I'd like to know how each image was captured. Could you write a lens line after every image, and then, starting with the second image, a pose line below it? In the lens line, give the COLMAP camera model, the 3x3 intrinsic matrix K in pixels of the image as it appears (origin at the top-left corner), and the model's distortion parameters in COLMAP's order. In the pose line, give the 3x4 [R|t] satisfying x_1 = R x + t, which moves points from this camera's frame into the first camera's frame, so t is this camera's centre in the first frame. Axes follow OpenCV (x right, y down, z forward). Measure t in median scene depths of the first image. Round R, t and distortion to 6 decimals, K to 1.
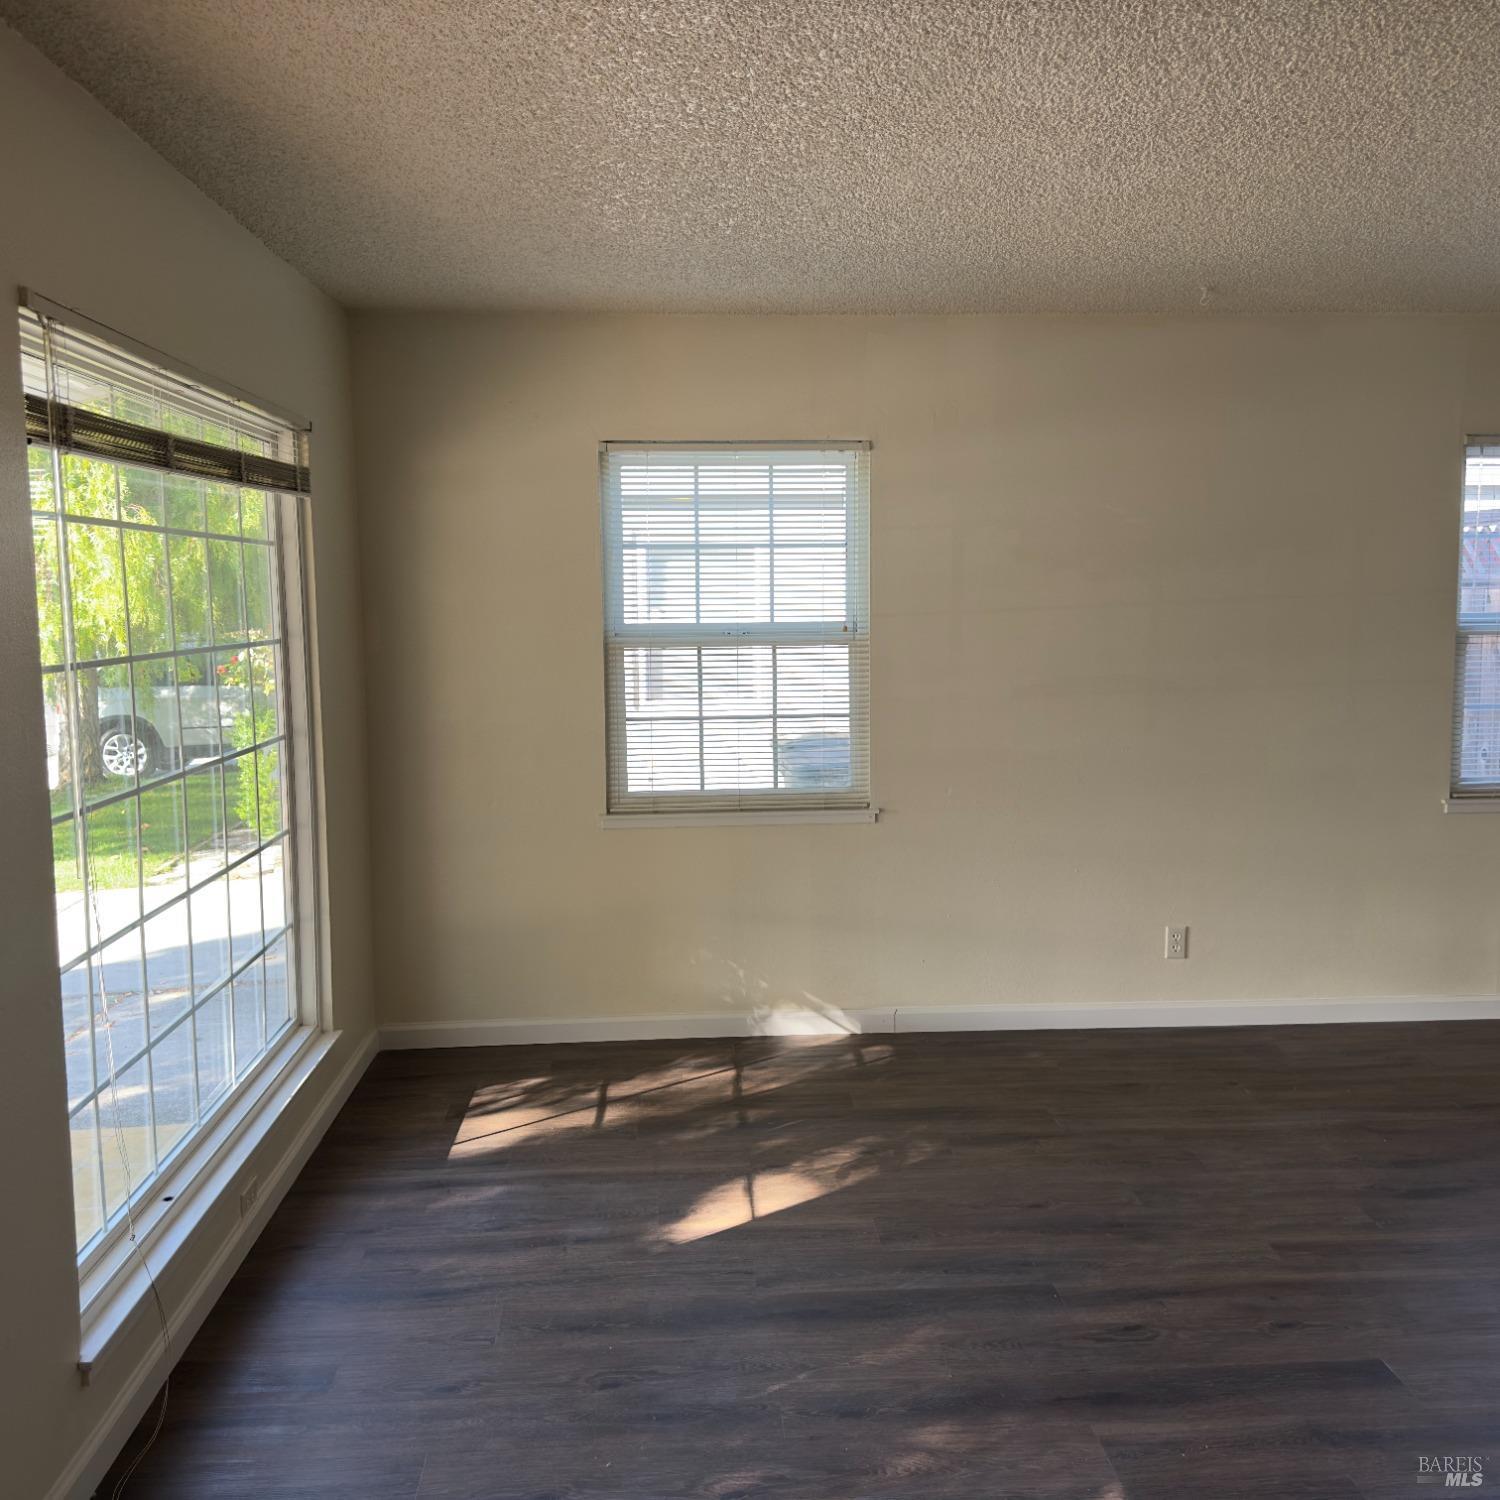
lens RADIAL K [[1395.4, 0, 762.2], [0, 1395.4, 770.7], [0, 0, 1]] dist [0.145114, -0.289703]
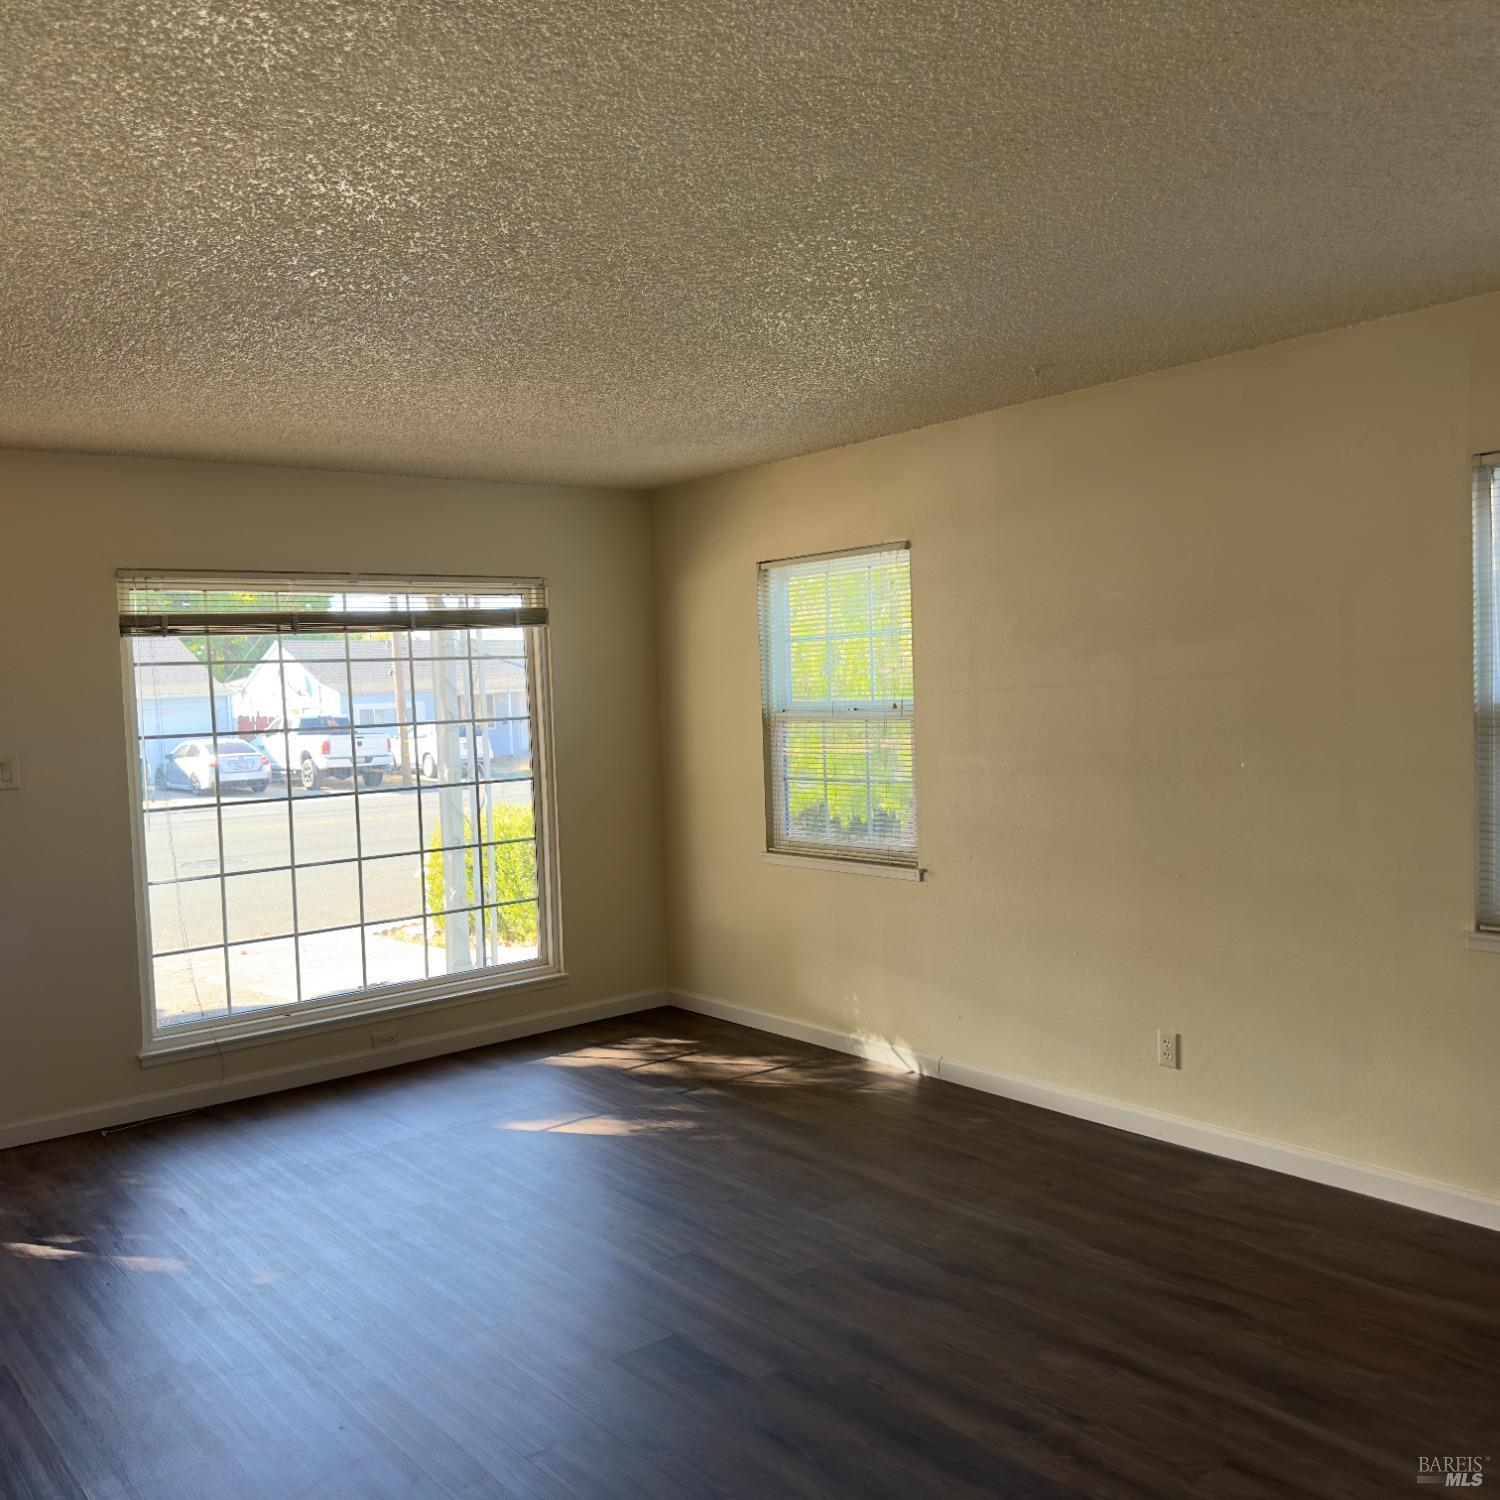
lens RADIAL K [[1385.8, 0, 748.4], [0, 1385.8, 789.5], [0, 0, 1]] dist [0.007367, 0.002174]
pose [[0.567773, 0.049120, -0.821718, 0.957098], [-0.071757, 0.997372, 0.010039, -0.038949], [0.820051, 0.053264, 0.569806, 0.282628]]
